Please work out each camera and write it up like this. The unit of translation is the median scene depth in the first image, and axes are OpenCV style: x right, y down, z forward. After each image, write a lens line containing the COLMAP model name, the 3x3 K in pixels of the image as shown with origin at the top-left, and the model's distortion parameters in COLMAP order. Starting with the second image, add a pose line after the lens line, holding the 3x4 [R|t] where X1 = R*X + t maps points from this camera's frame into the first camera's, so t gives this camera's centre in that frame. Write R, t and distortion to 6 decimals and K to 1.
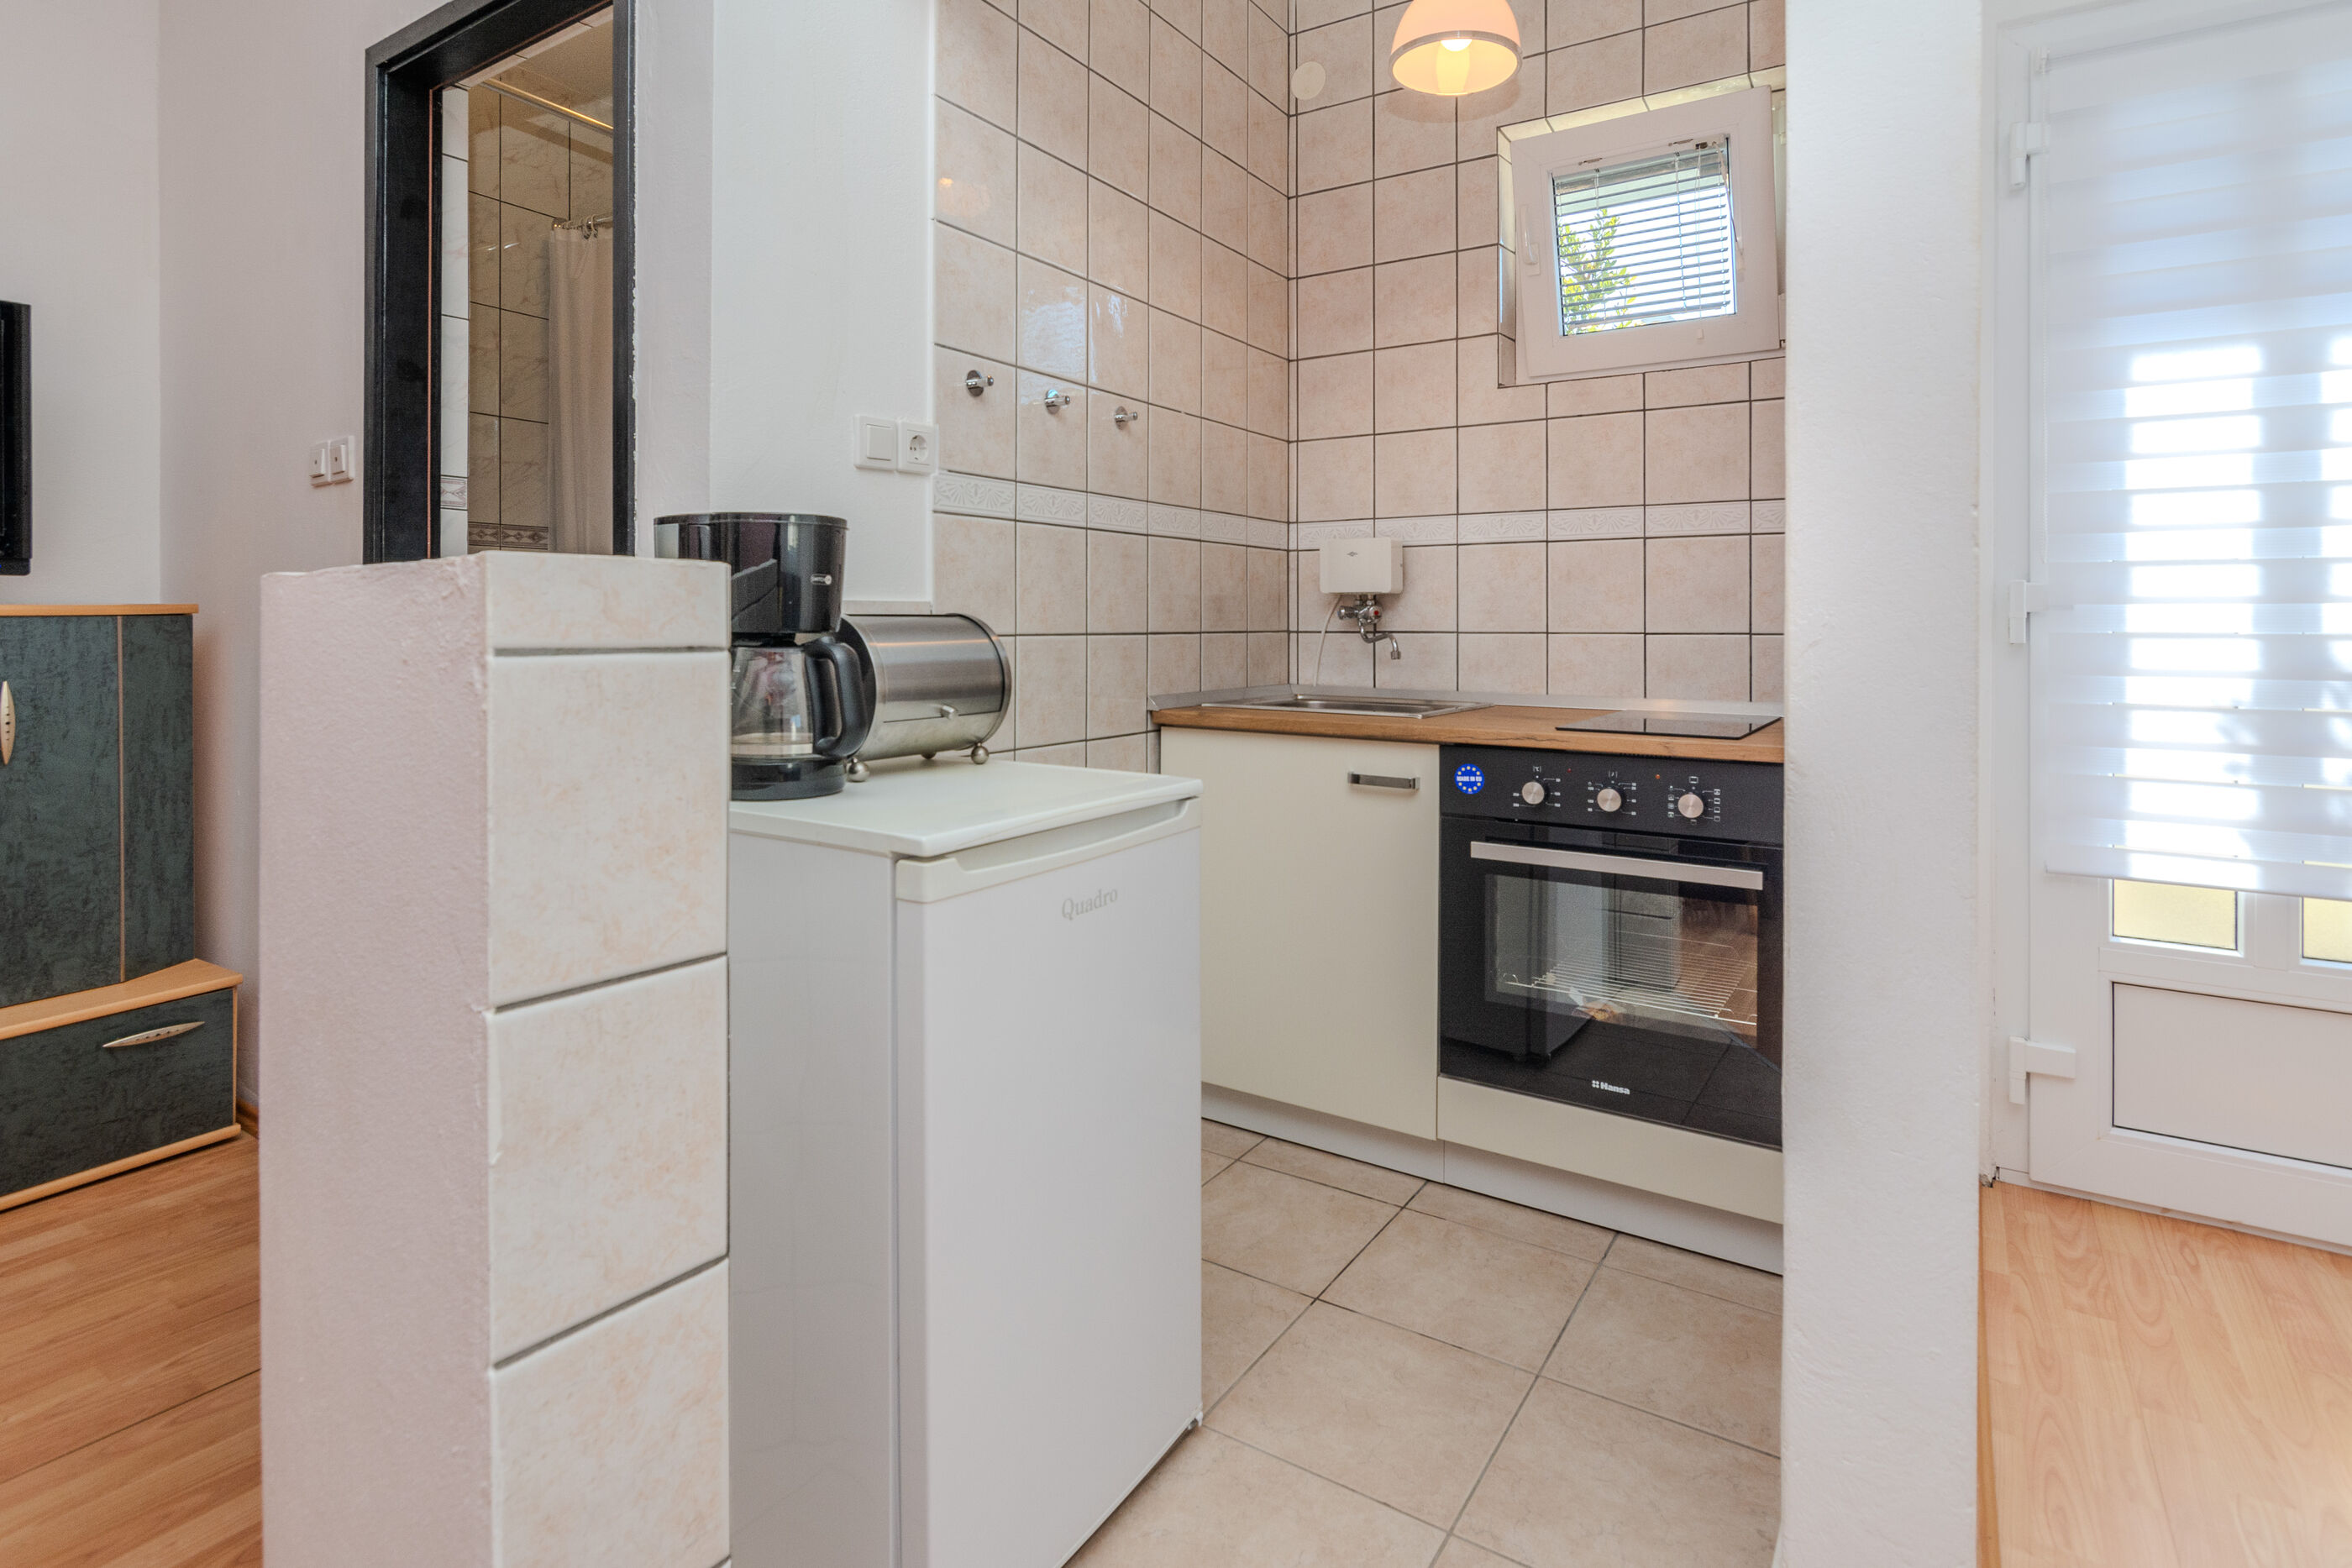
lens RADIAL K [[1148.9, 0, 1175.0], [0, 1148.9, 640.4], [0, 0, 1]] dist [-0.002006, 0.000078]
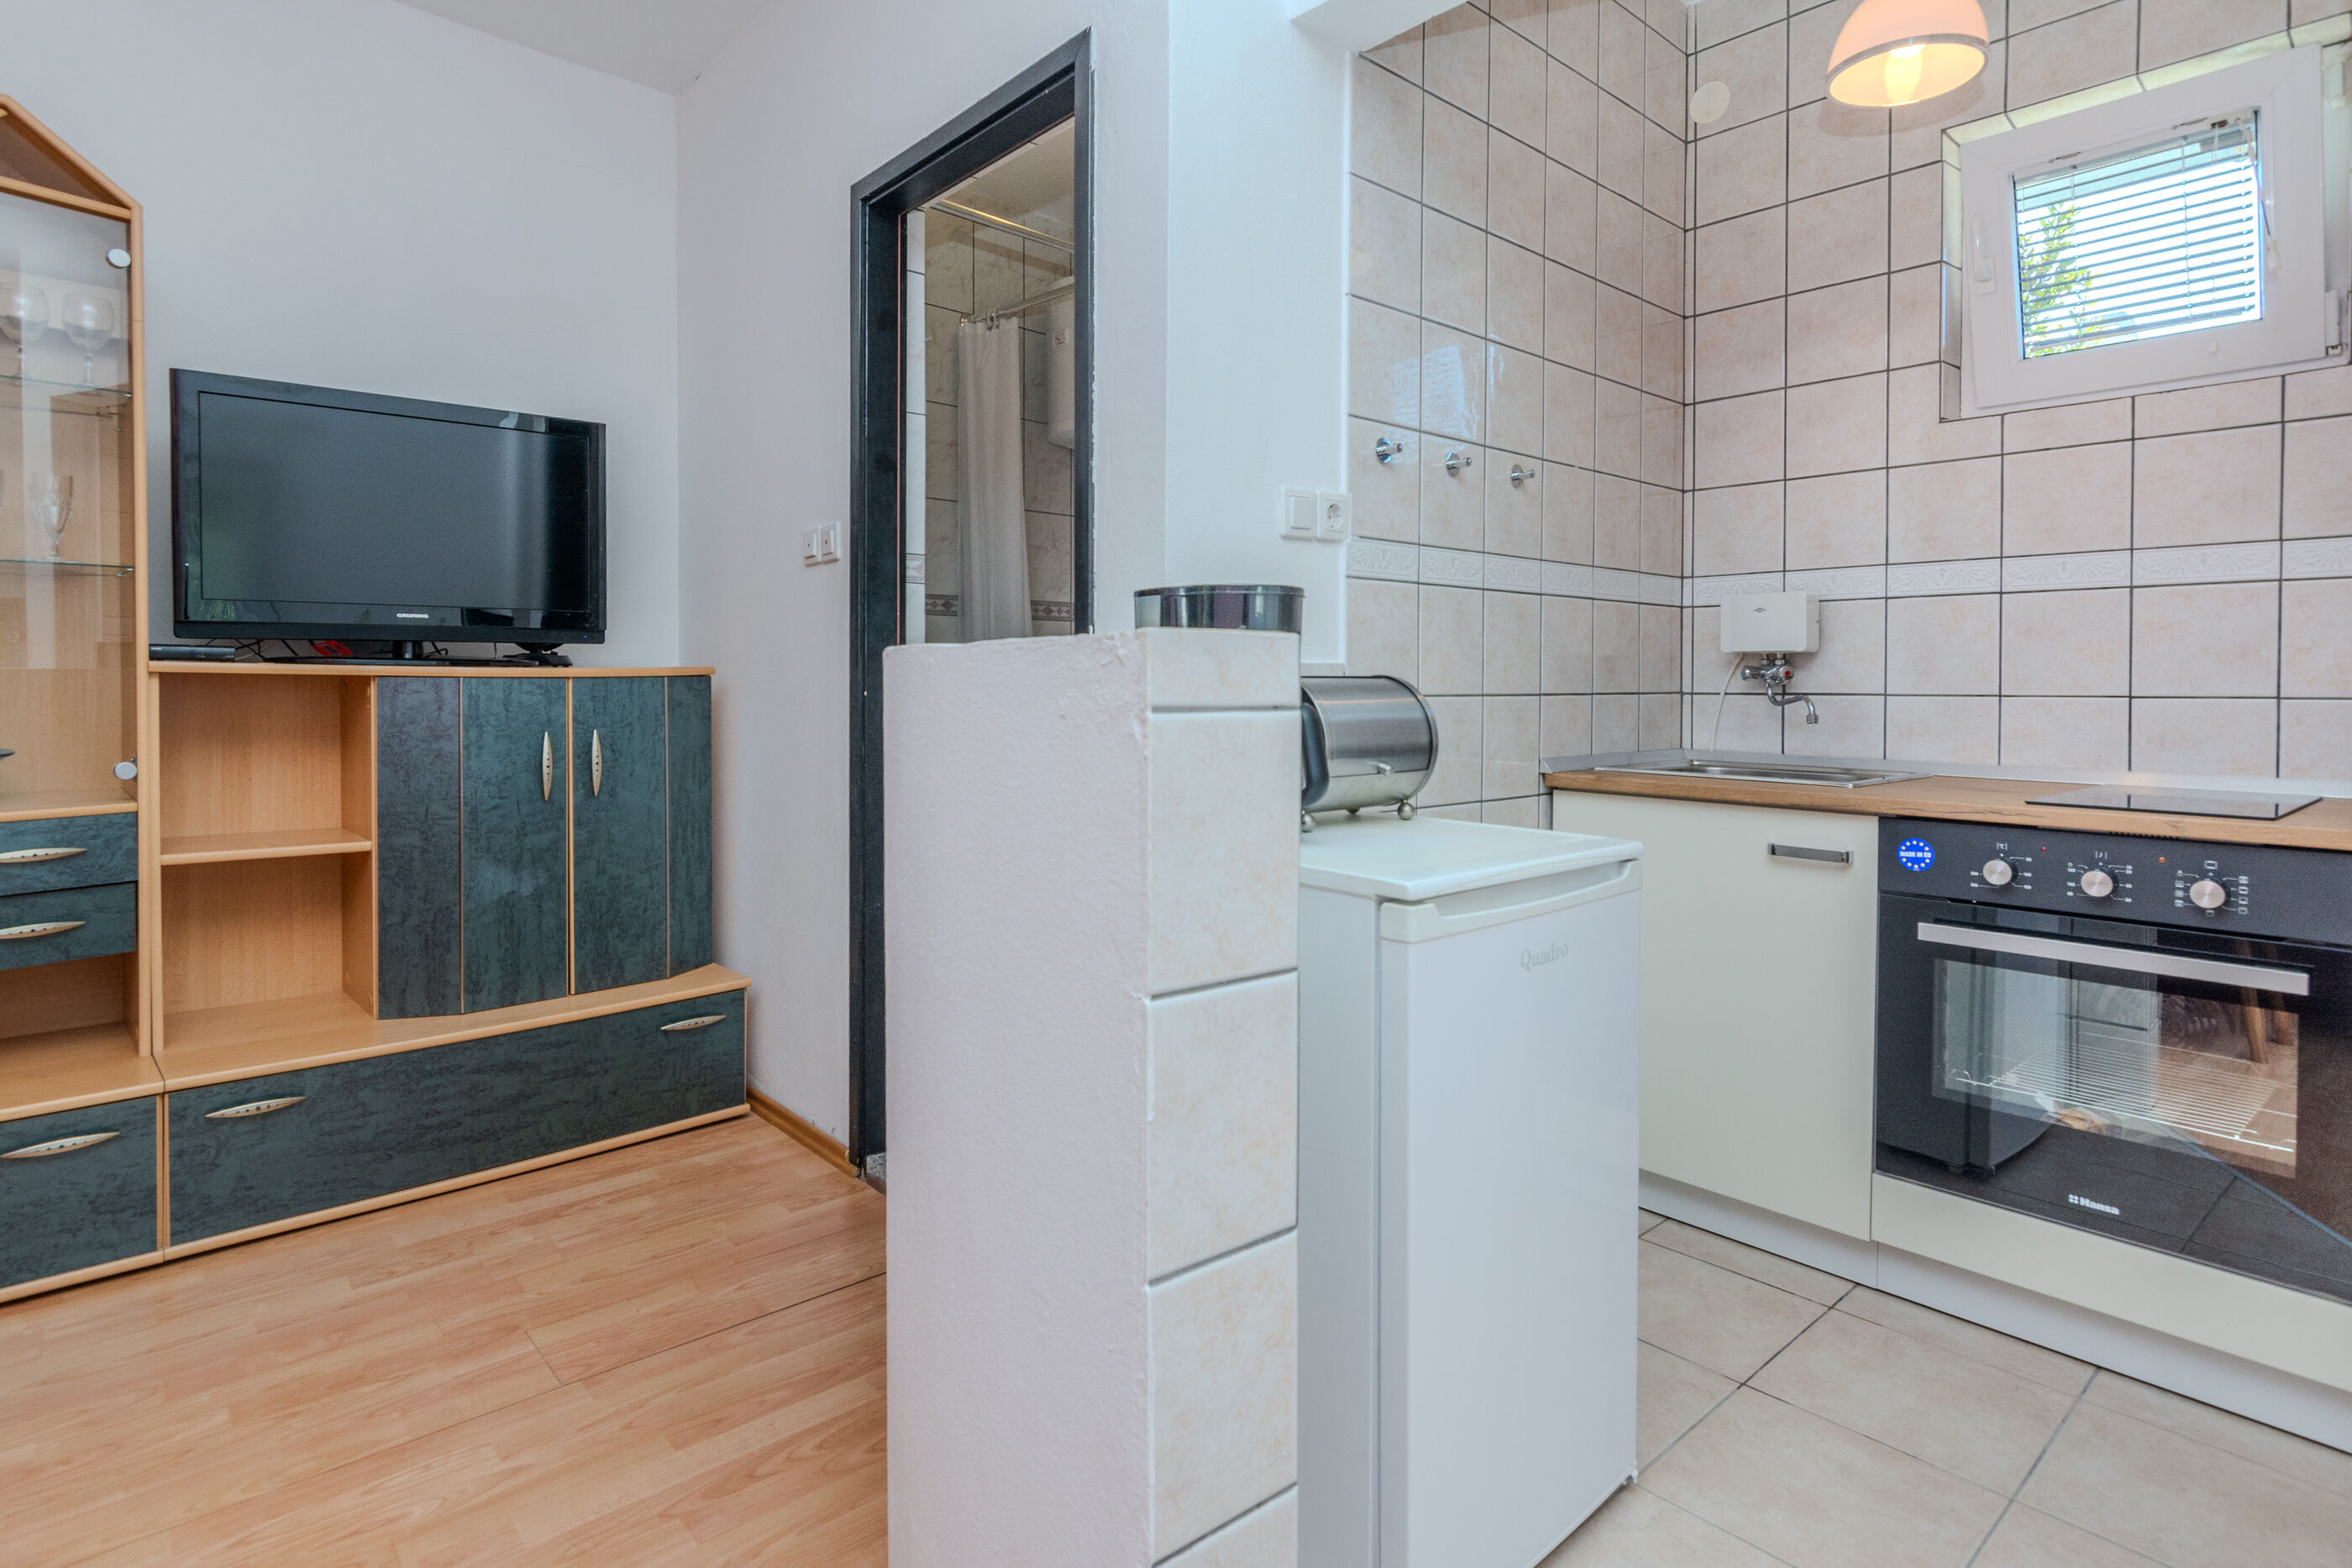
lens RADIAL K [[1204.0, 0, 1144.0], [0, 1204.0, 715.1], [0, 0, 1]] dist [-0.002353, 0.002024]
pose [[0.965946, 0.008485, -0.258604, -0.099884], [-0.005289, 0.999901, 0.013051, -0.000258], [0.258689, -0.011239, 0.965895, -0.096232]]
